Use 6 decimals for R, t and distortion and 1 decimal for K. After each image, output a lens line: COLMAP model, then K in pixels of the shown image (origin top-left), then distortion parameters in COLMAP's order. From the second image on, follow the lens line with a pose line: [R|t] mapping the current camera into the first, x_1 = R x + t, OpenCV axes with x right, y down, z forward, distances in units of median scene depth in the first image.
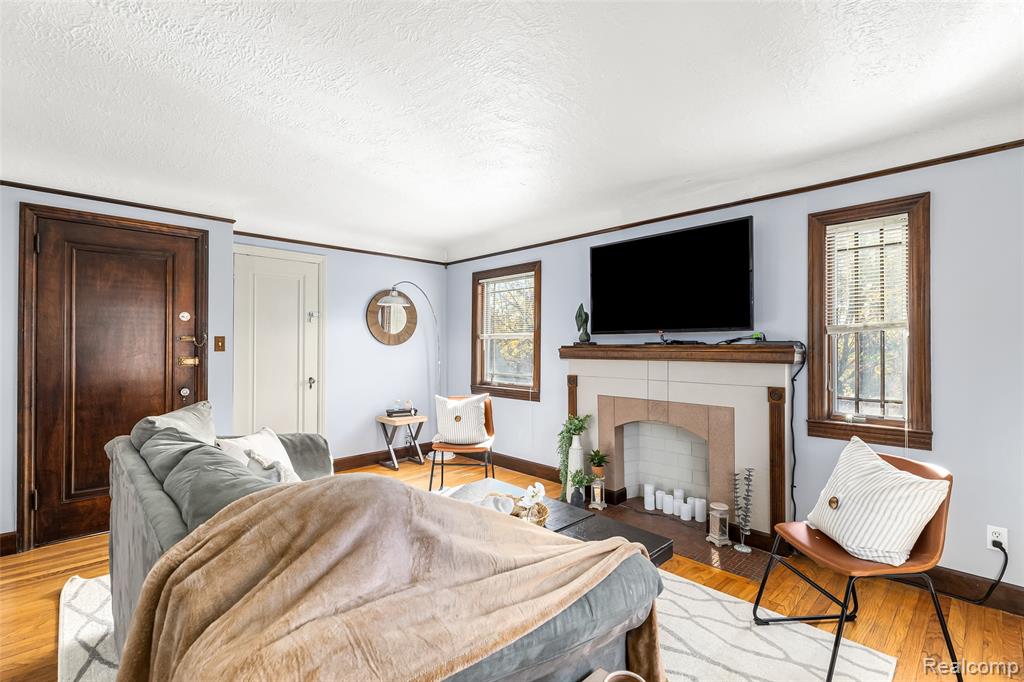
lens RADIAL K [[469.4, 0, 523.3], [0, 469.4, 343.7], [0, 0, 1]] dist [0.005692, 0.000115]
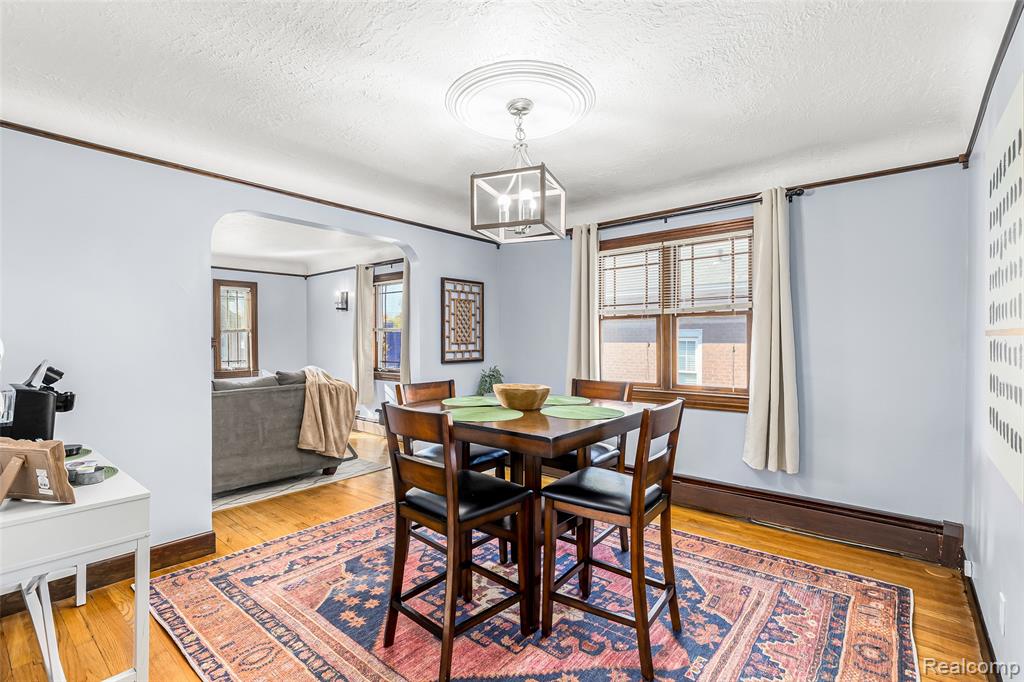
lens RADIAL K [[458.7, 0, 511.0], [0, 458.7, 342.2], [0, 0, 1]] dist [-0.000841, -0.000838]
pose [[-0.099530, -0.036682, 0.994358, -1.401655], [0.000320, 0.999319, 0.036897, -0.051511], [-0.995034, 0.003990, -0.099451, -0.143814]]
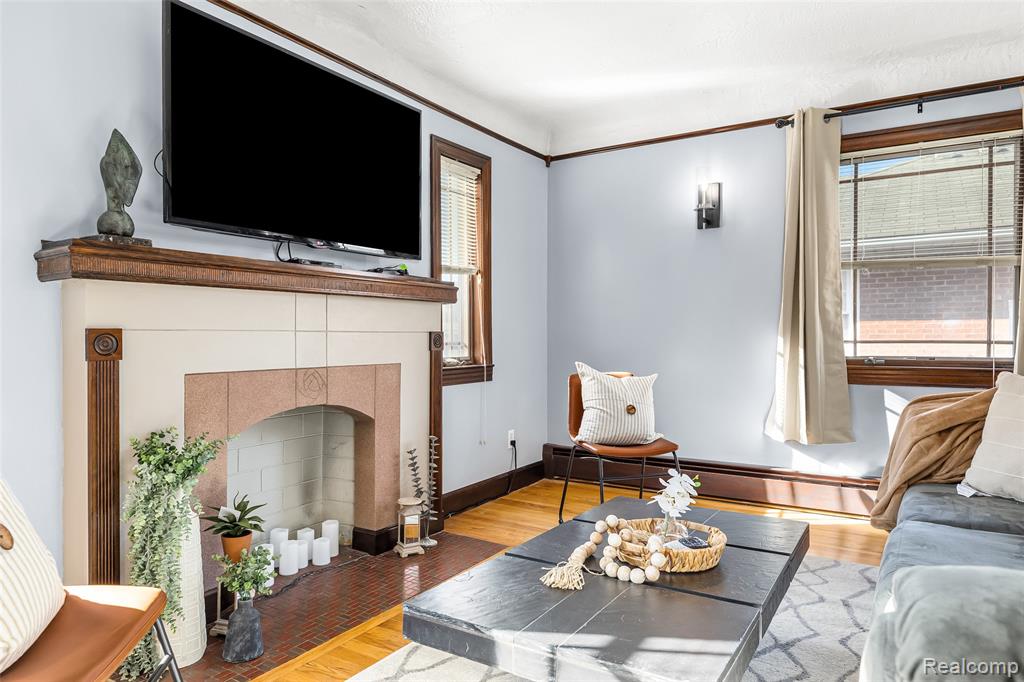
lens RADIAL K [[647.6, 0, 511.5], [0, 647.6, 343.0], [0, 0, 1]] dist [0.008875, 0.002159]
pose [[-0.235974, -0.012892, 0.971674, -0.505322], [-0.007765, 0.999905, 0.011381, 0.081748], [-0.971728, -0.004859, -0.236052, 0.950358]]
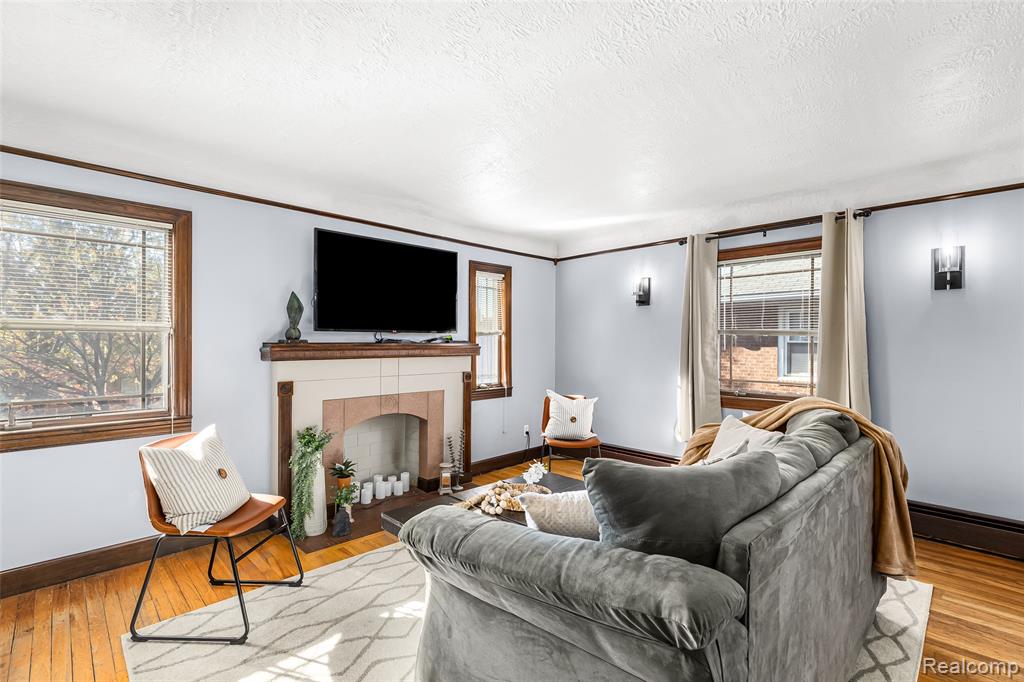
lens RADIAL K [[458.7, 0, 511.0], [0, 458.7, 342.2], [0, 0, 1]] dist [-0.000841, -0.000838]
pose [[-0.010255, -0.001862, 0.999946, -0.774765], [-0.011249, 0.999935, 0.001746, -0.004709], [-0.999884, -0.011230, -0.010276, 0.731209]]
